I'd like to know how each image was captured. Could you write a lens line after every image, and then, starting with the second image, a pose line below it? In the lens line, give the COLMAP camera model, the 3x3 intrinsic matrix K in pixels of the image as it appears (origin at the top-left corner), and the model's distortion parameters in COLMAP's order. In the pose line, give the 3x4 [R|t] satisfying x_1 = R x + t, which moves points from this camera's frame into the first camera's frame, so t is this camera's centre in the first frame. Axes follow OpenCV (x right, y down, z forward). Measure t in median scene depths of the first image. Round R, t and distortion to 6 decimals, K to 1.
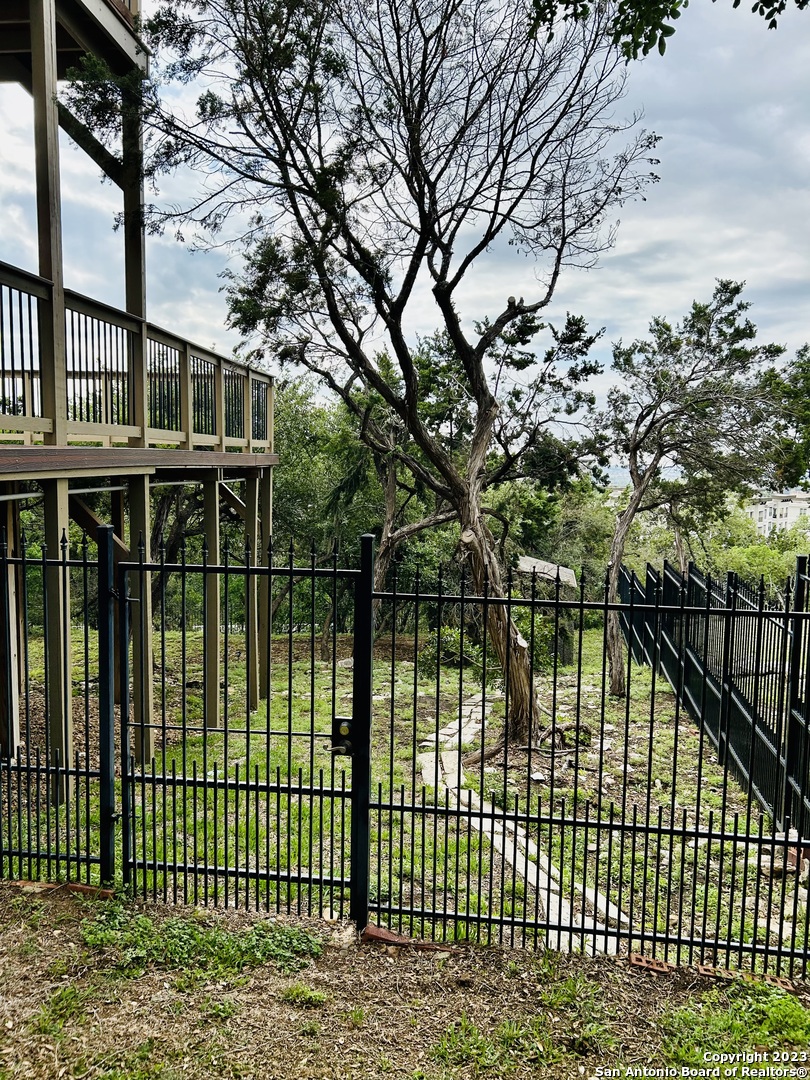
lens RADIAL K [[810.8, 0, 405.0], [0, 810.8, 540.0], [0, 0, 1]] dist [0.040563, -0.062201]
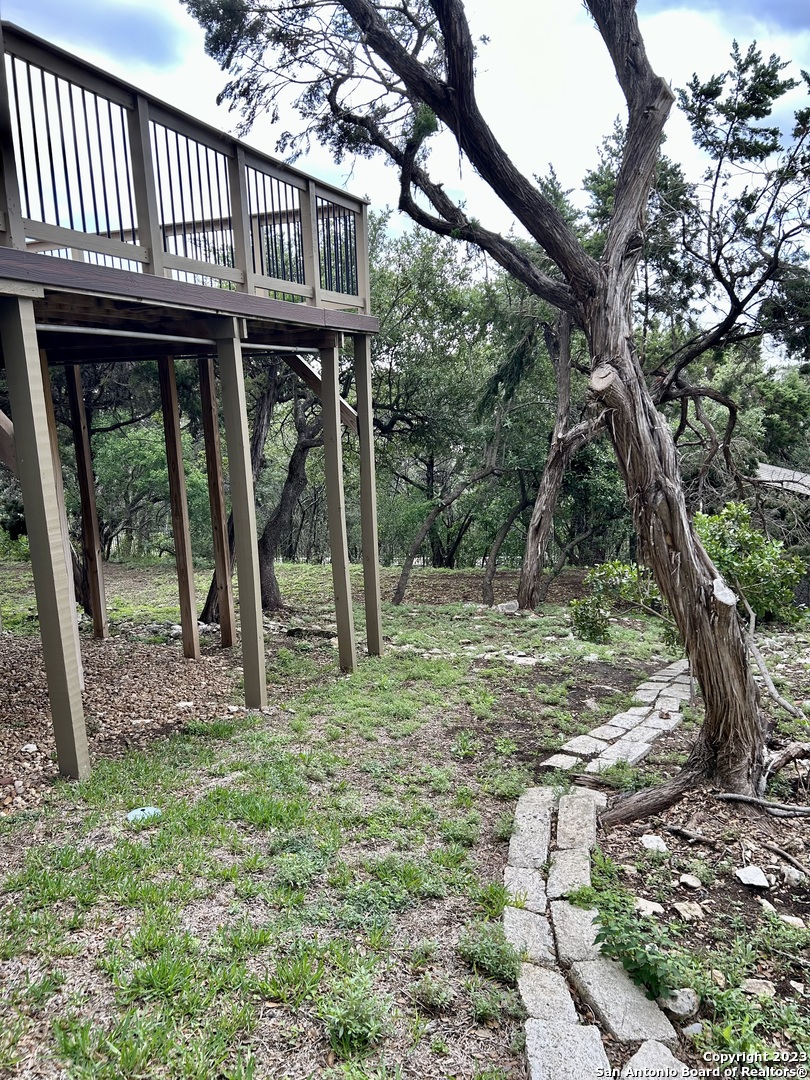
lens RADIAL K [[810.8, 0, 405.0], [0, 810.8, 540.0], [0, 0, 1]] dist [0.040563, -0.062201]
pose [[0.958881, -0.004474, -0.283774, 0.060349], [0.027693, 0.996580, 0.077861, 0.030259], [0.282455, -0.082518, 0.955725, 0.290369]]
